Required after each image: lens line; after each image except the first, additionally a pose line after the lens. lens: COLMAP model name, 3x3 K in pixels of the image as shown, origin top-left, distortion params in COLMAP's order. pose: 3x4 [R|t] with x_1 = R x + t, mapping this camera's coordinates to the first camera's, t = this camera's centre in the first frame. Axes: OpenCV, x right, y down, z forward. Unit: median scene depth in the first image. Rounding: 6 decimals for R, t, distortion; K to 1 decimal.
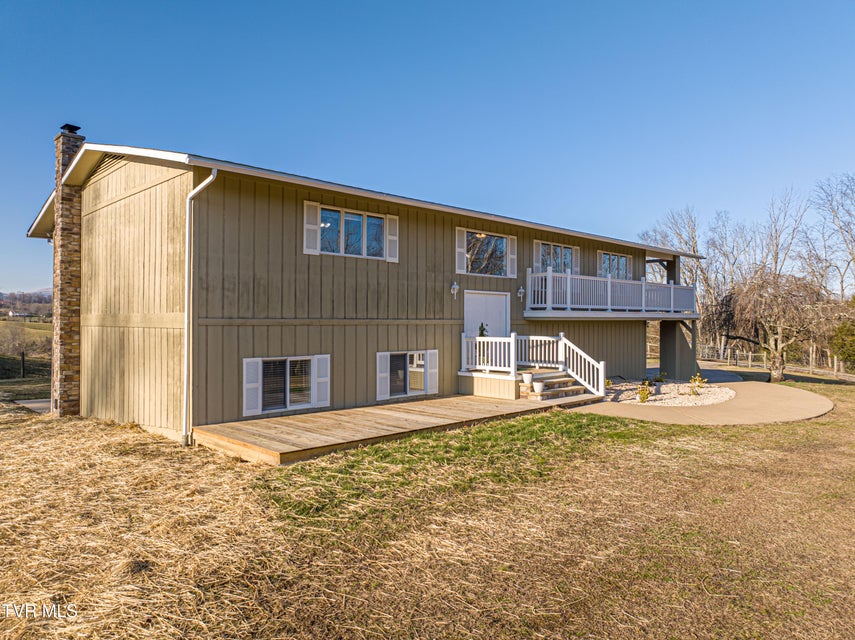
lens RADIAL K [[600.9, 0, 432.5], [0, 600.9, 316.8], [0, 0, 1]] dist [-0.048445, 0.017282]
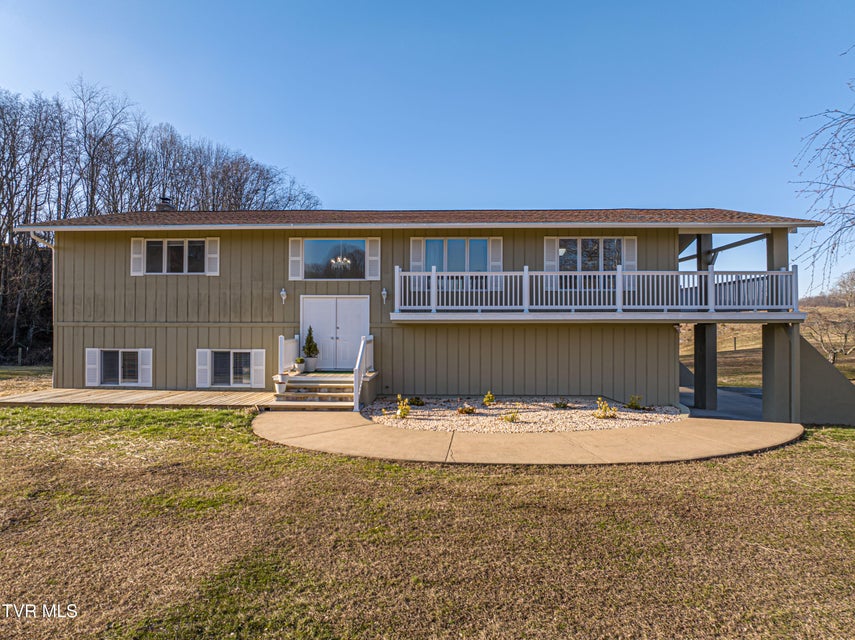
lens RADIAL K [[600.9, 0, 432.5], [0, 600.9, 316.8], [0, 0, 1]] dist [-0.048445, 0.017282]
pose [[0.691312, -0.007914, -0.722513, 1.135742], [0.004377, 0.999968, -0.006765, 0.002962], [0.722543, 0.001514, 0.691324, 0.489160]]
